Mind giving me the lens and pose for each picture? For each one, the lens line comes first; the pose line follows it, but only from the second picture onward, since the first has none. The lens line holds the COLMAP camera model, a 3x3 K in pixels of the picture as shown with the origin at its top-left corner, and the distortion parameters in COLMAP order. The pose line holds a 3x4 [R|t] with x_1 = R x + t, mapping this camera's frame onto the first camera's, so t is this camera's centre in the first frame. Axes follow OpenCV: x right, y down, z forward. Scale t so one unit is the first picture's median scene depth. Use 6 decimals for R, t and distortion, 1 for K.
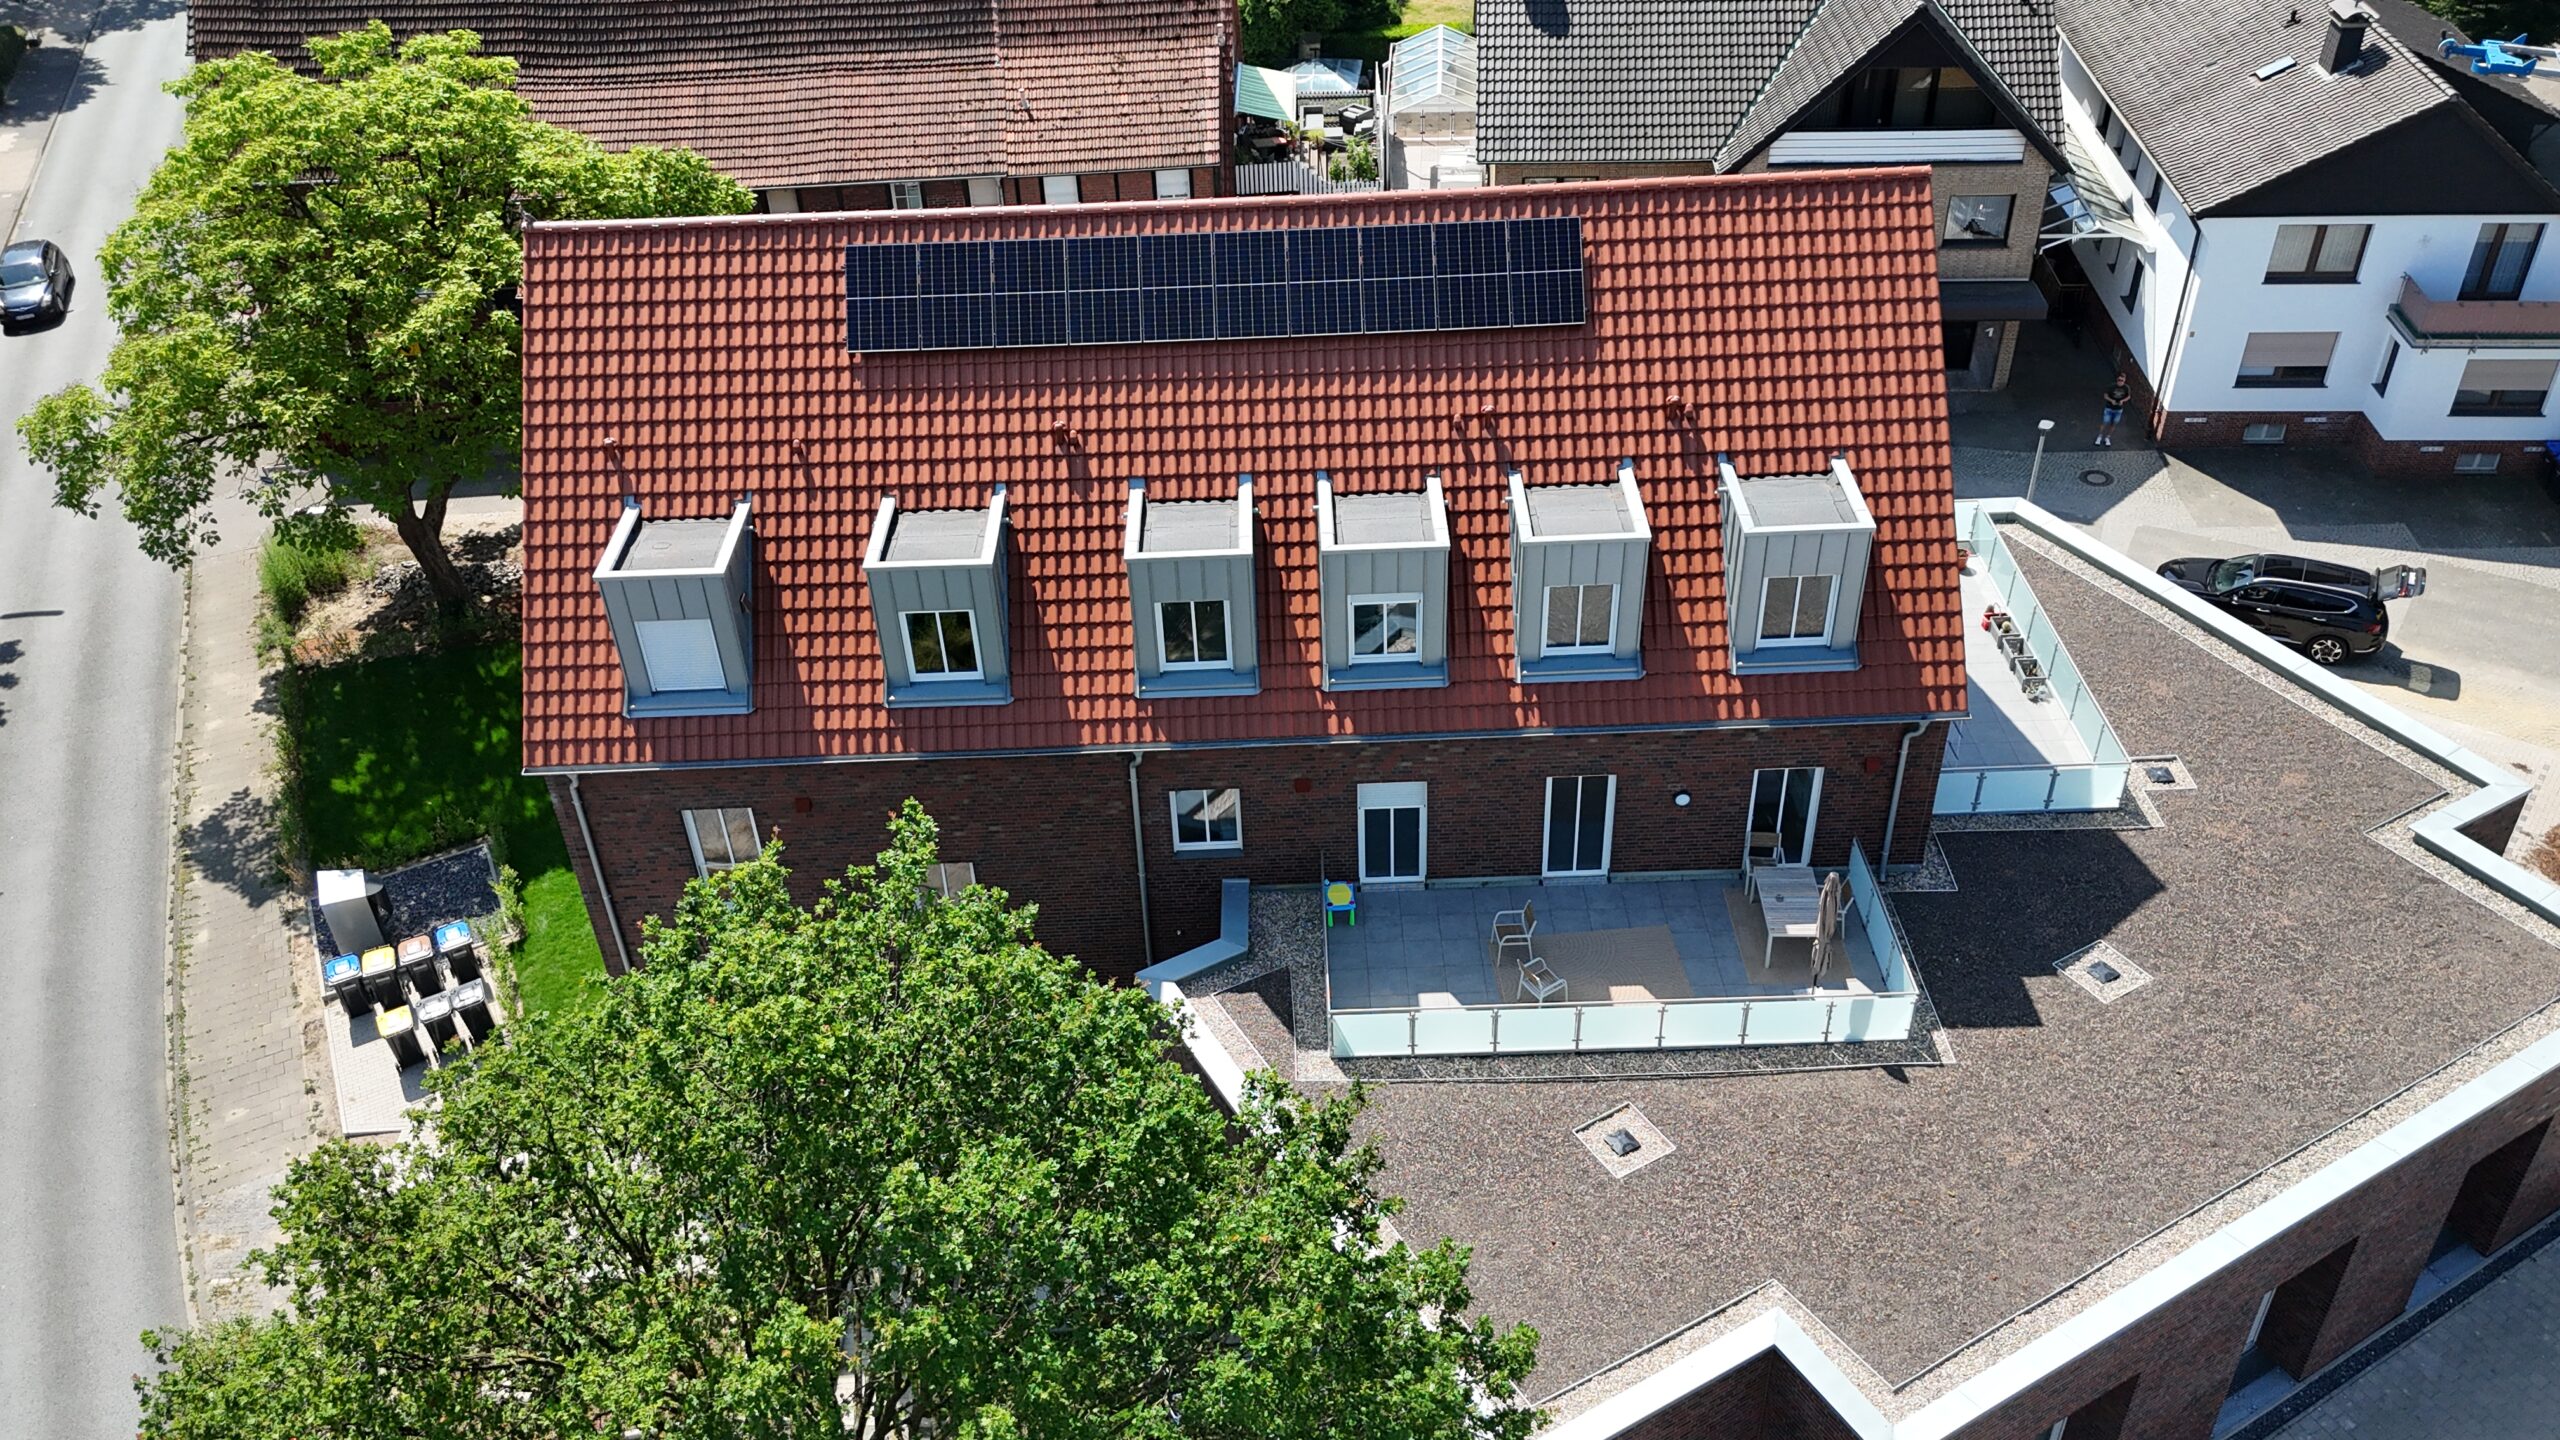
lens RADIAL K [[1900.2, 0, 1280.0], [0, 1900.2, 720.0], [0, 0, 1]] dist [0.040936, -0.005252]
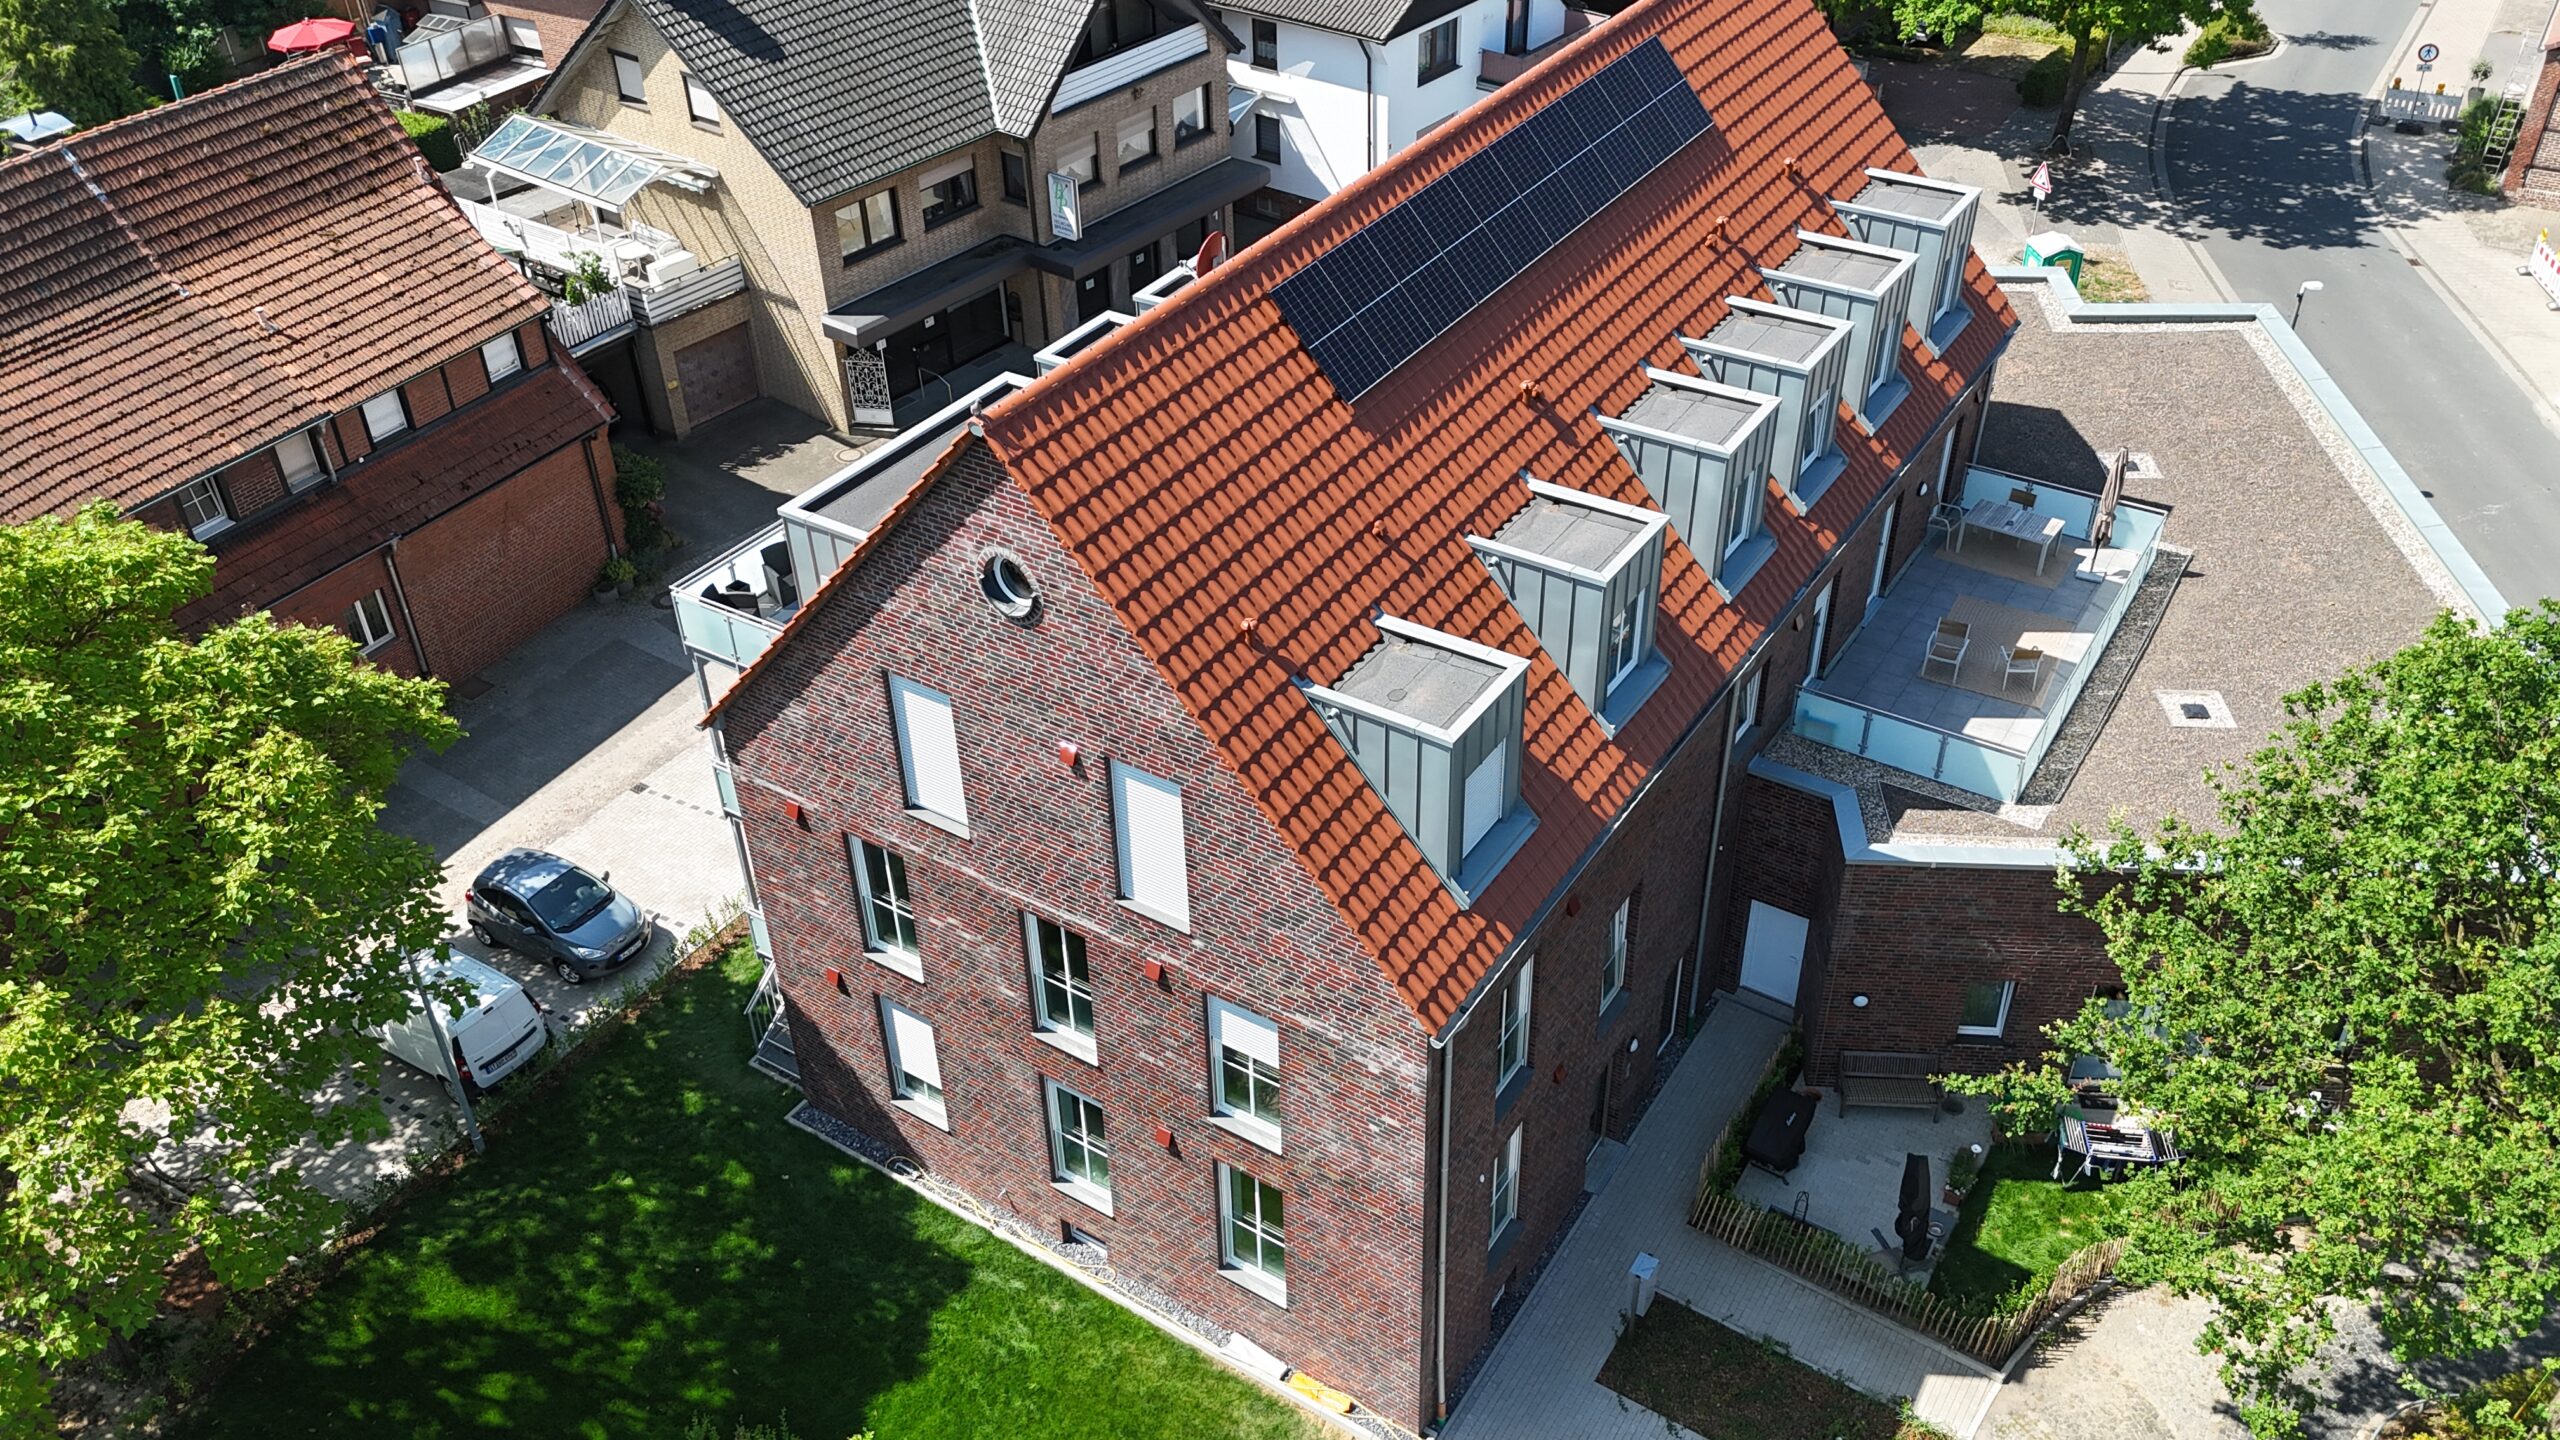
lens RADIAL K [[1900.2, 0, 1280.0], [0, 1900.2, 720.0], [0, 0, 1]] dist [0.040936, -0.005252]
pose [[0.584719, -0.479359, 0.654460, -0.820775], [0.502939, 0.847200, 0.171187, -0.228556], [-0.636518, 0.229057, 0.736463, 0.449905]]
